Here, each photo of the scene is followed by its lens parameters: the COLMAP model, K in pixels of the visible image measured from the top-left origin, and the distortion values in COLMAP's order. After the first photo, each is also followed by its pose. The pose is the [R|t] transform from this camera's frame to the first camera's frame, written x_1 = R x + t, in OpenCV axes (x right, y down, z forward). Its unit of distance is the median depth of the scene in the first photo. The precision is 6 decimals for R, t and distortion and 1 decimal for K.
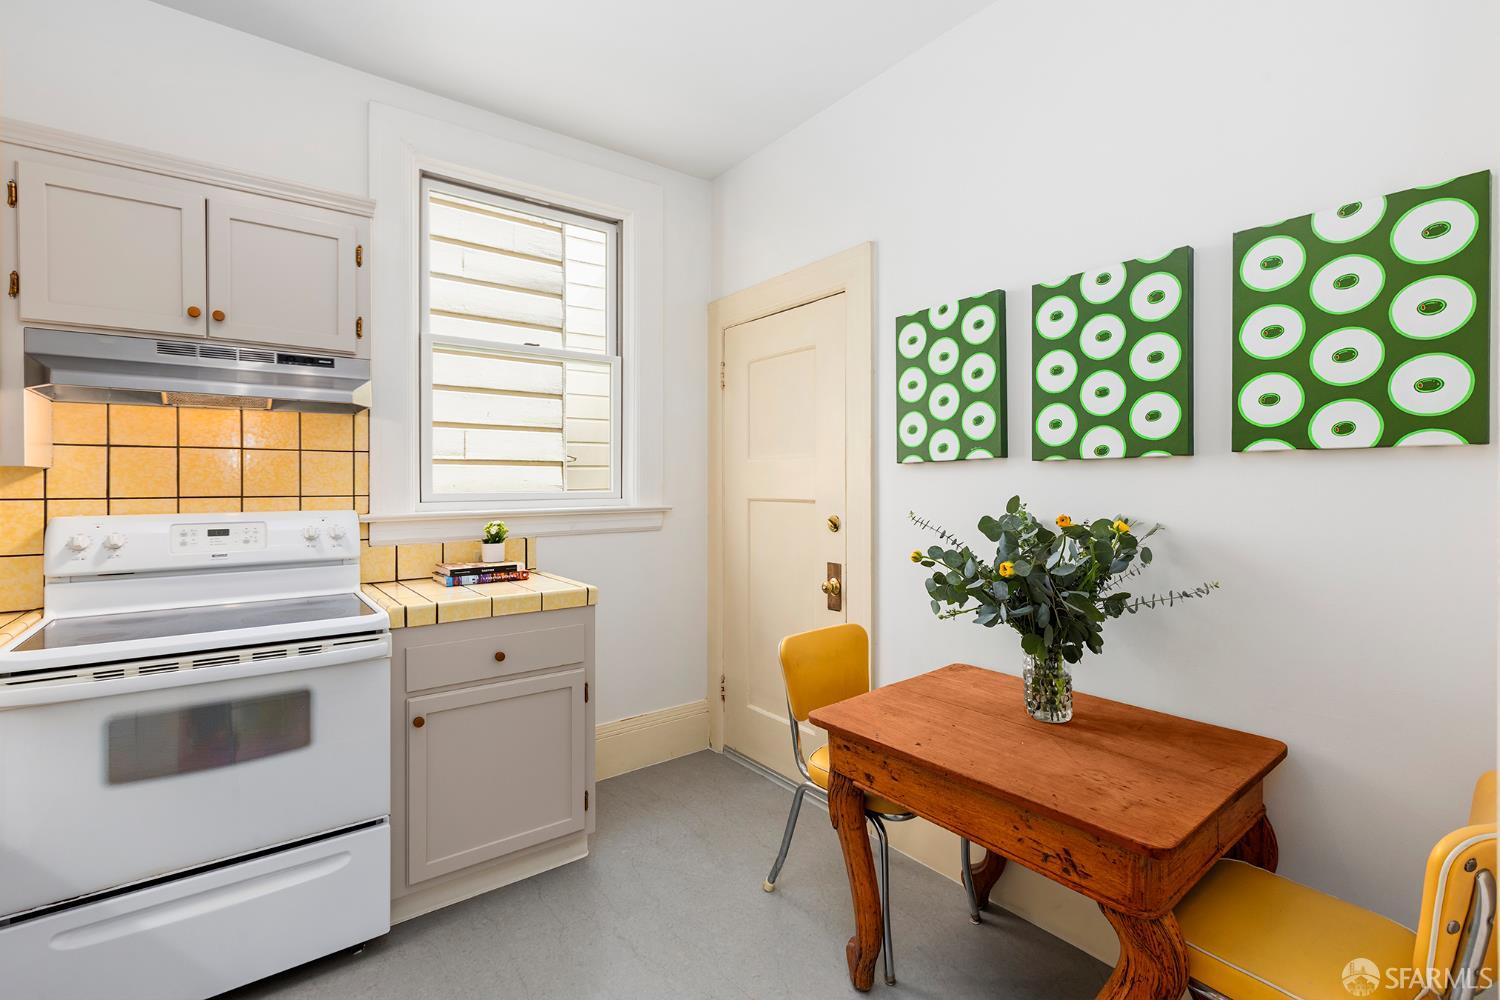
lens RADIAL K [[677.6, 0, 743.5], [0, 677.6, 484.5], [0, 0, 1]] dist [-0.002421, -0.001950]
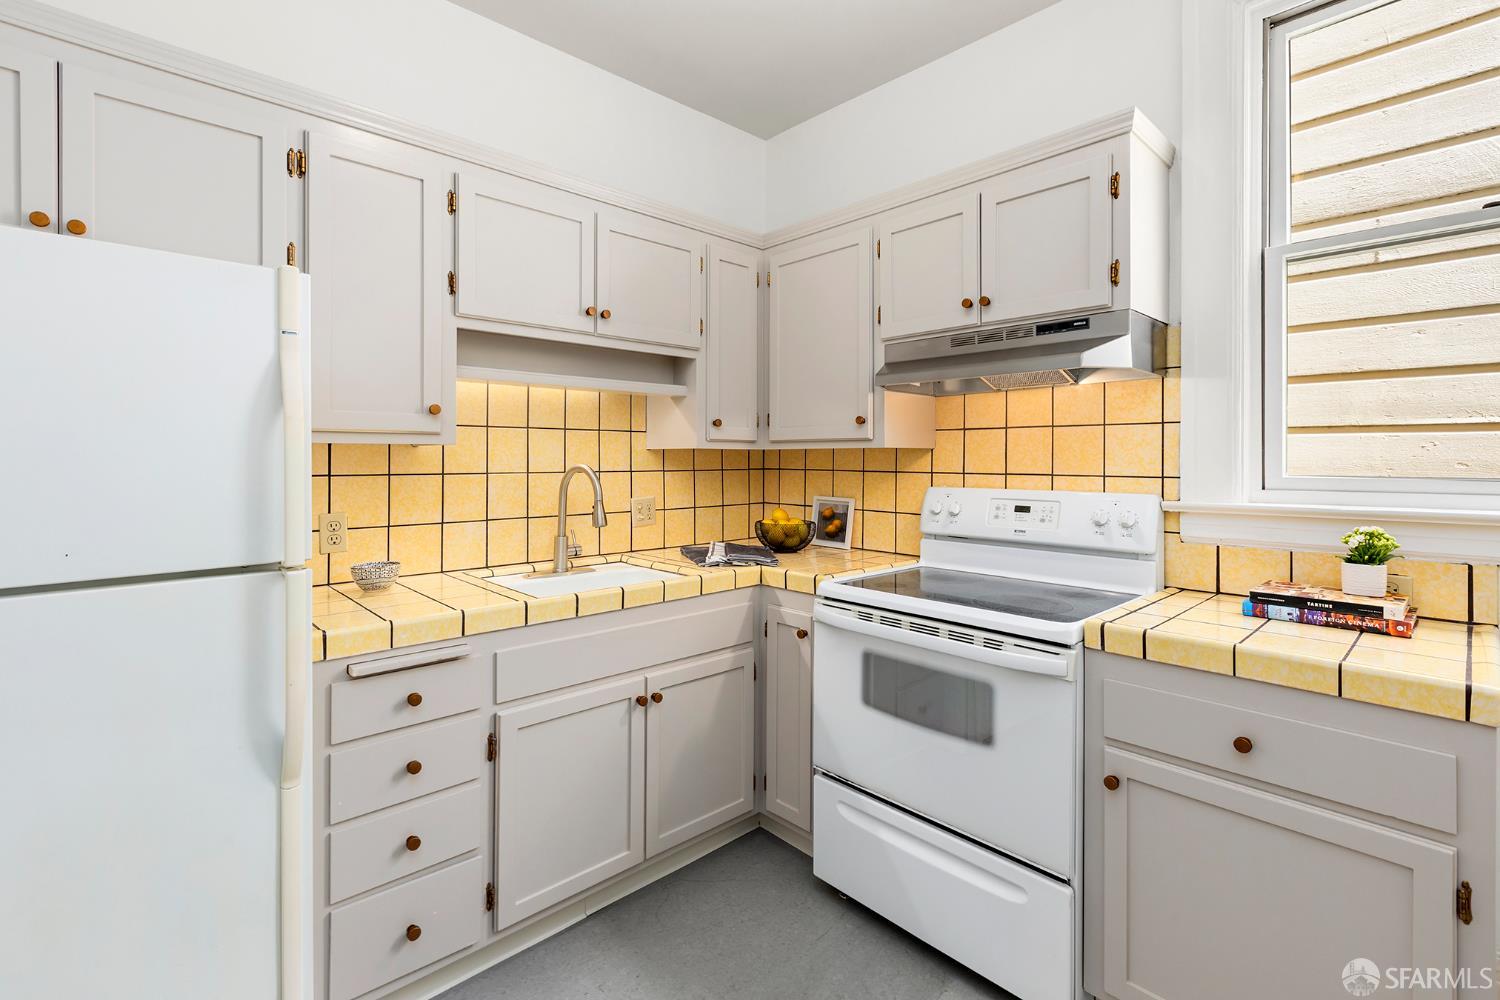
lens RADIAL K [[677.6, 0, 787.8], [0, 677.6, 454.3], [0, 0, 1]] dist [-0.002421, -0.001950]
pose [[0.121150, -0.003720, -0.992627, 0.224358], [-0.005729, 0.999974, -0.004447, -0.006313], [0.992618, 0.006225, 0.121125, 0.567163]]
